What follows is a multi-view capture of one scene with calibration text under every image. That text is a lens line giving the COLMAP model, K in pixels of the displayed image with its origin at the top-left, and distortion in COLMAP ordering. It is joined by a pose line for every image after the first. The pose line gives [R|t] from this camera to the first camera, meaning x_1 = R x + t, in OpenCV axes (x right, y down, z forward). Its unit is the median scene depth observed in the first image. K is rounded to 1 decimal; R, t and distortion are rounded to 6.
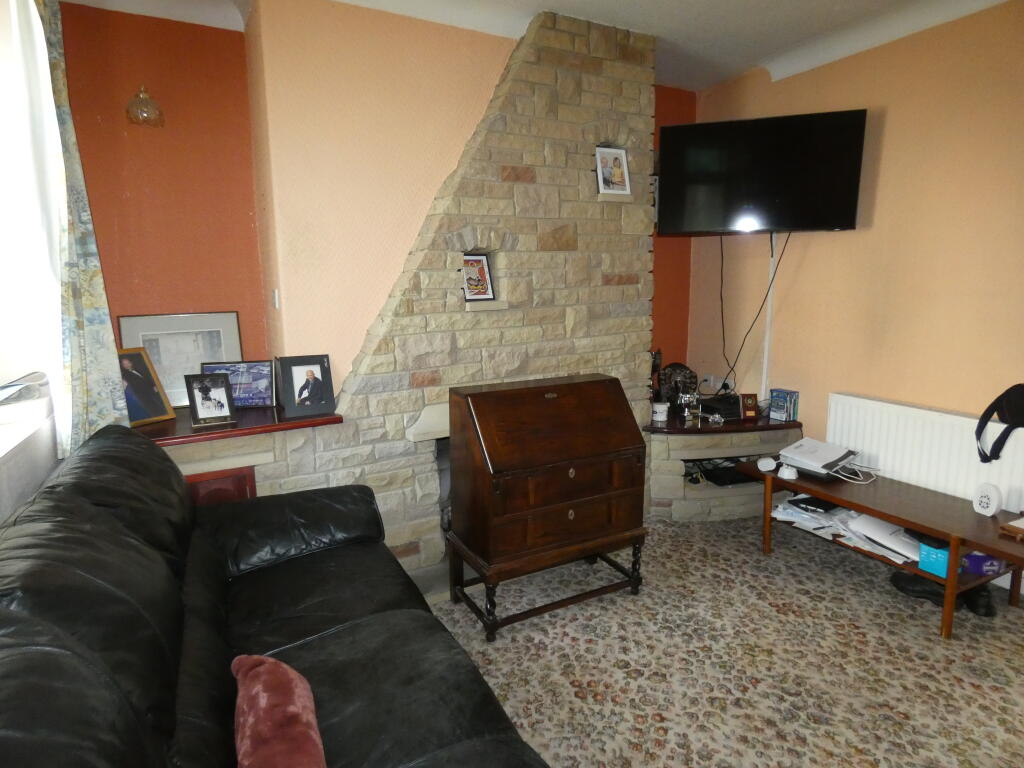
lens RADIAL K [[607.1, 0, 512.0], [0, 607.1, 384.0], [0, 0, 1]] dist [-0.004155, -0.001192]
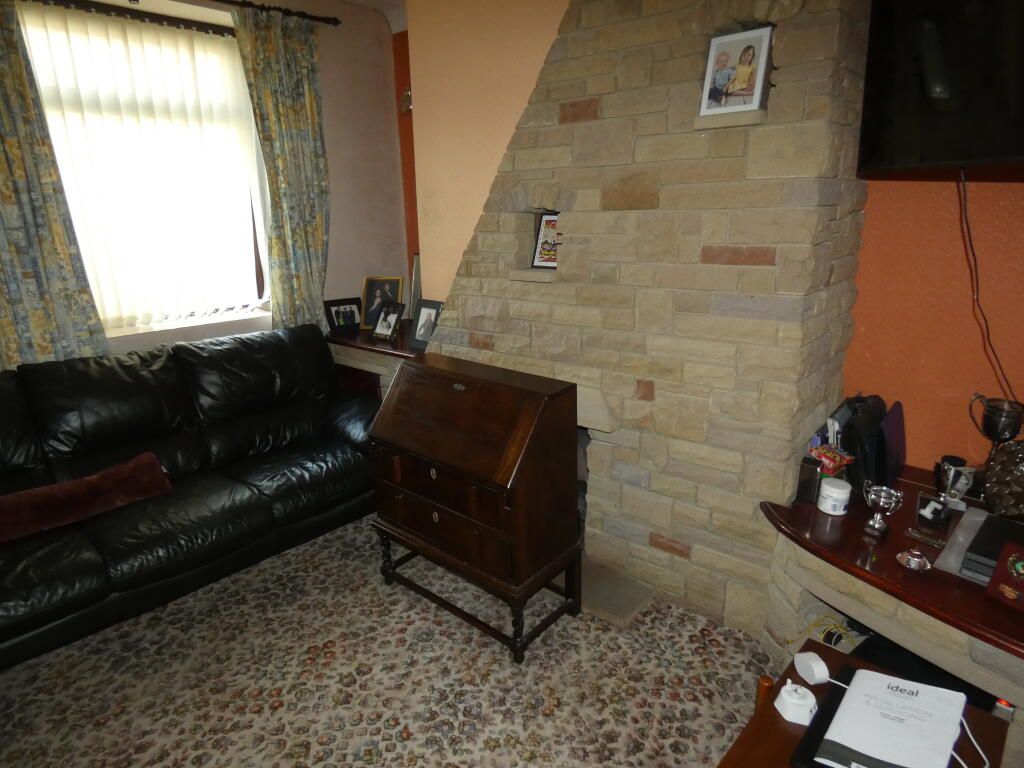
lens RADIAL K [[607.1, 0, 512.0], [0, 607.1, 384.0], [0, 0, 1]] dist [-0.004155, -0.001192]
pose [[0.357607, 0.275287, -0.892376, 0.813175], [-0.149893, 0.960096, 0.236111, -0.189762], [0.921764, 0.049326, 0.384601, 0.673315]]
